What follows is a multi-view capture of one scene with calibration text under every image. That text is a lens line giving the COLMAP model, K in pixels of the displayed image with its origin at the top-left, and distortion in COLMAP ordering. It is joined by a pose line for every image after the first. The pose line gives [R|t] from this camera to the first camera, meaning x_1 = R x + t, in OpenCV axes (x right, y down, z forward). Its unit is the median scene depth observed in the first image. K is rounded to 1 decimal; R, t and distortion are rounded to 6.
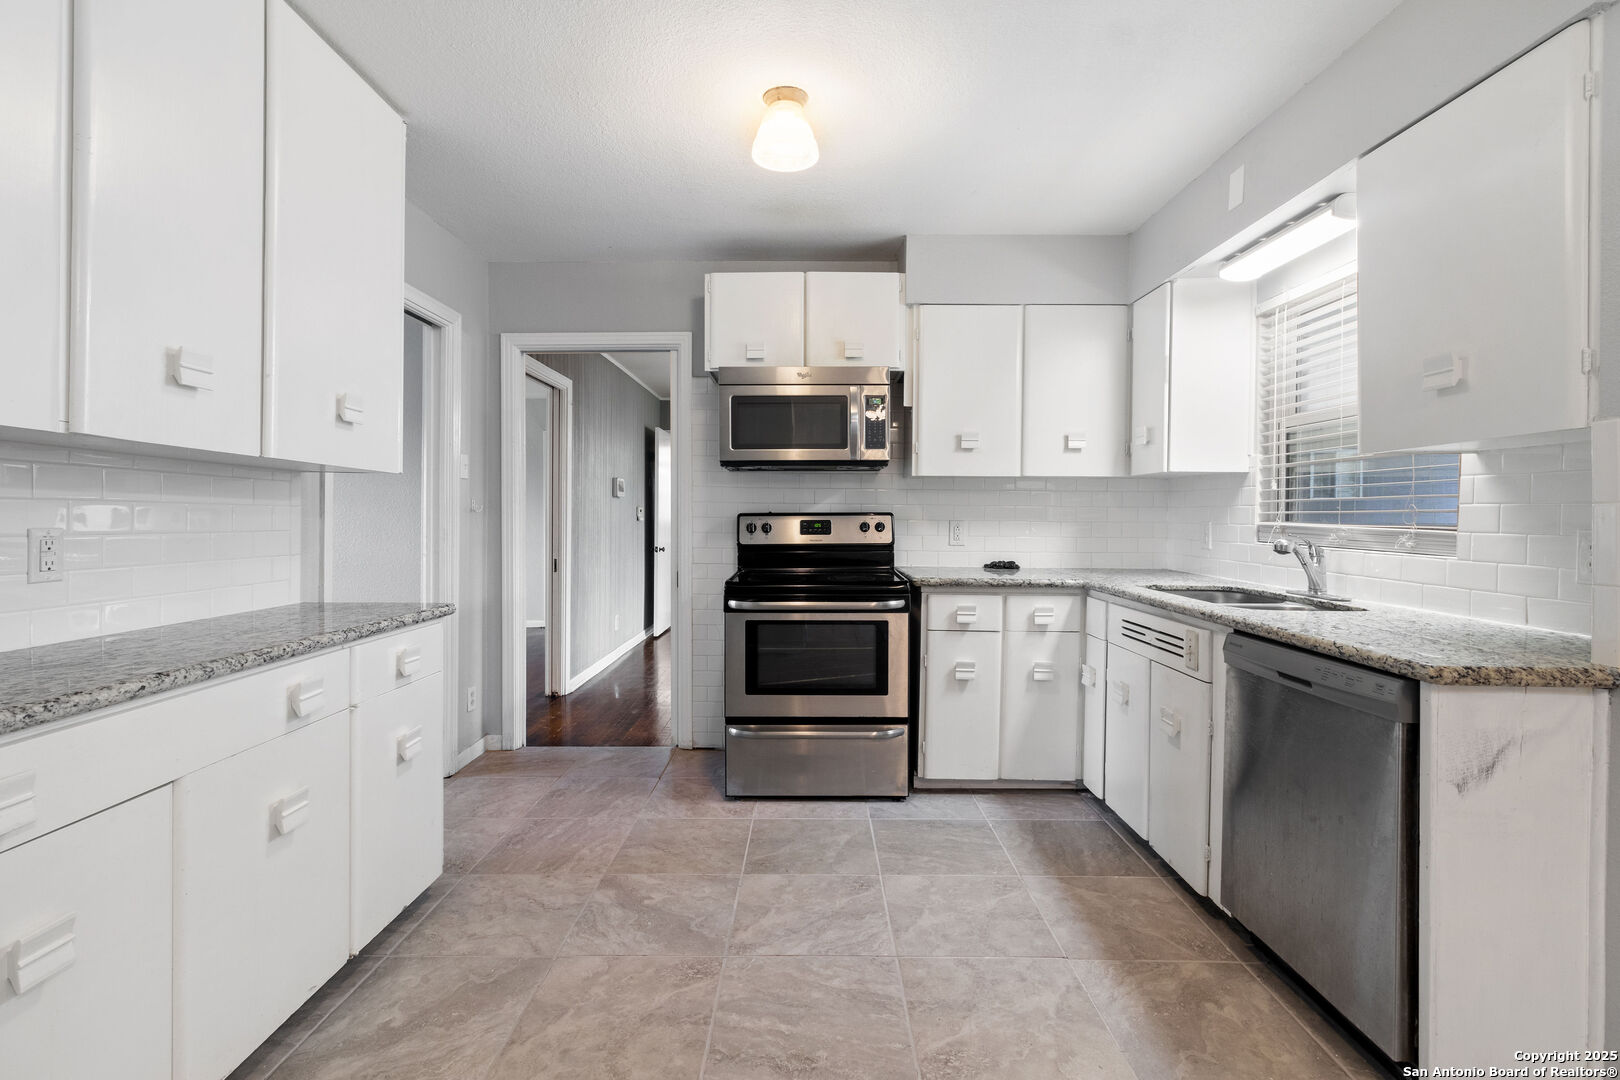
lens RADIAL K [[747.6, 0, 806.3], [0, 747.6, 525.5], [0, 0, 1]] dist [0.002583, 0.000039]
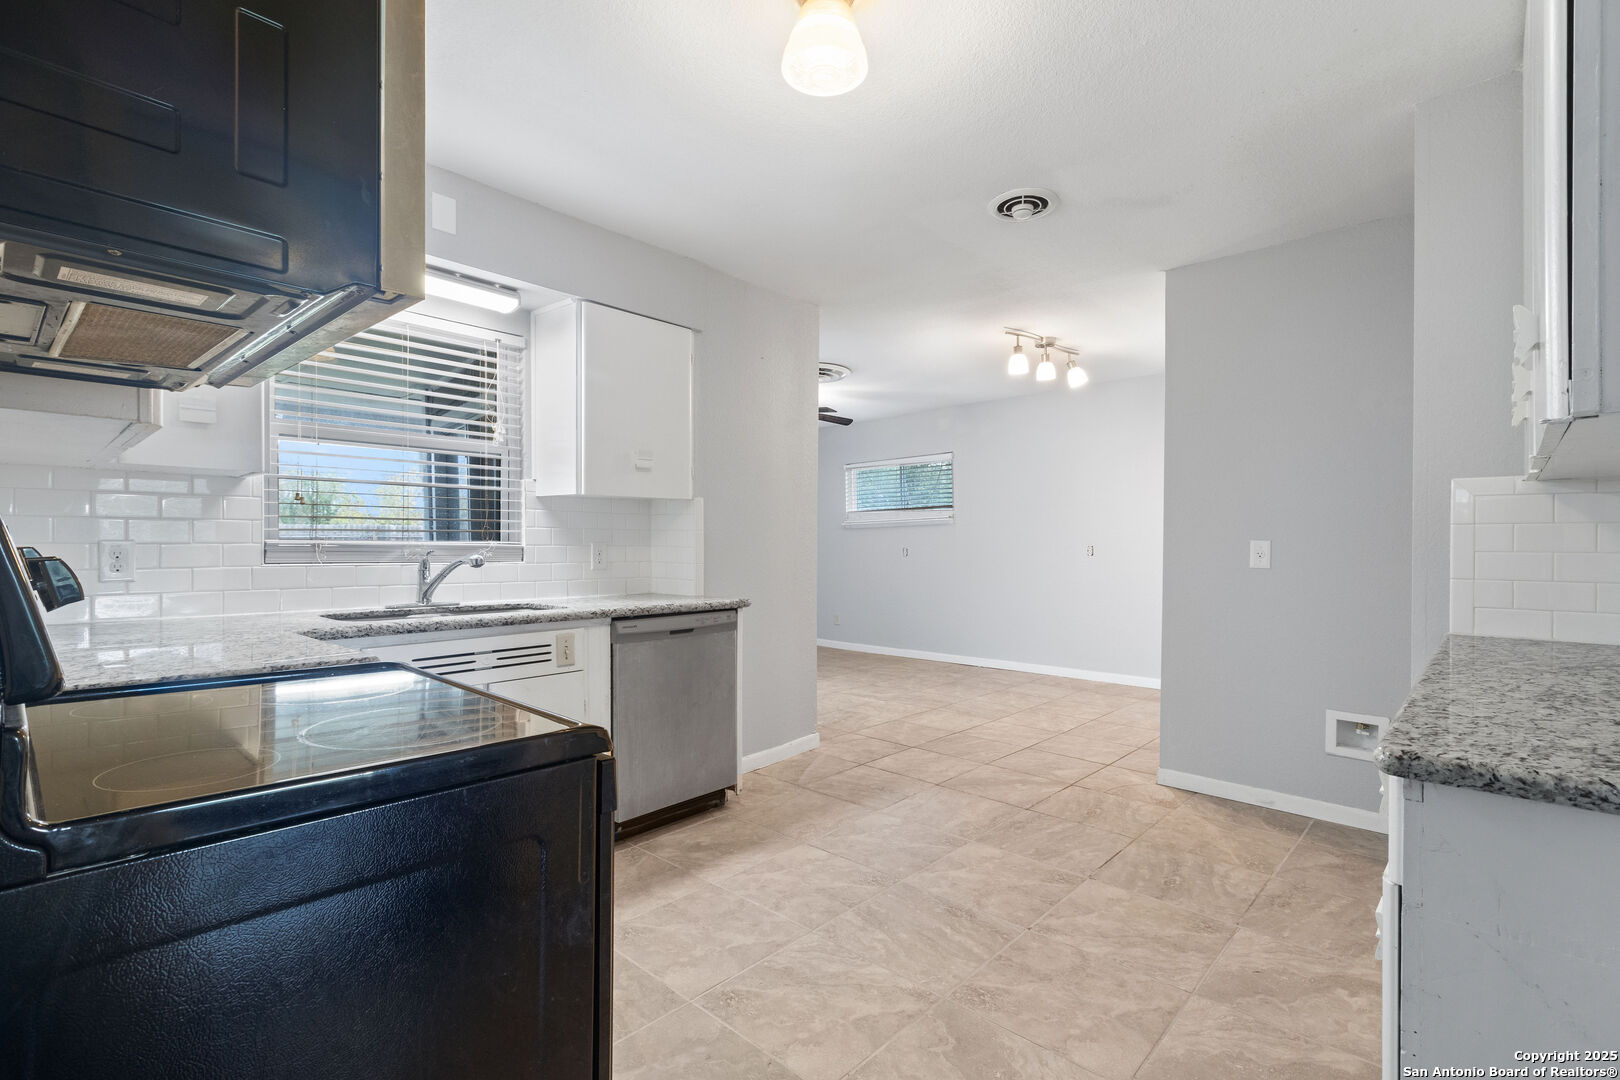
lens RADIAL K [[747.6, 0, 807.2], [0, 747.6, 539.7], [0, 0, 1]] dist [0.002583, 0.000039]
pose [[-0.738682, -0.004301, 0.674040, -0.650233], [0.003357, 0.999944, 0.010059, -0.016934], [-0.674045, 0.009693, -0.738626, 1.908301]]
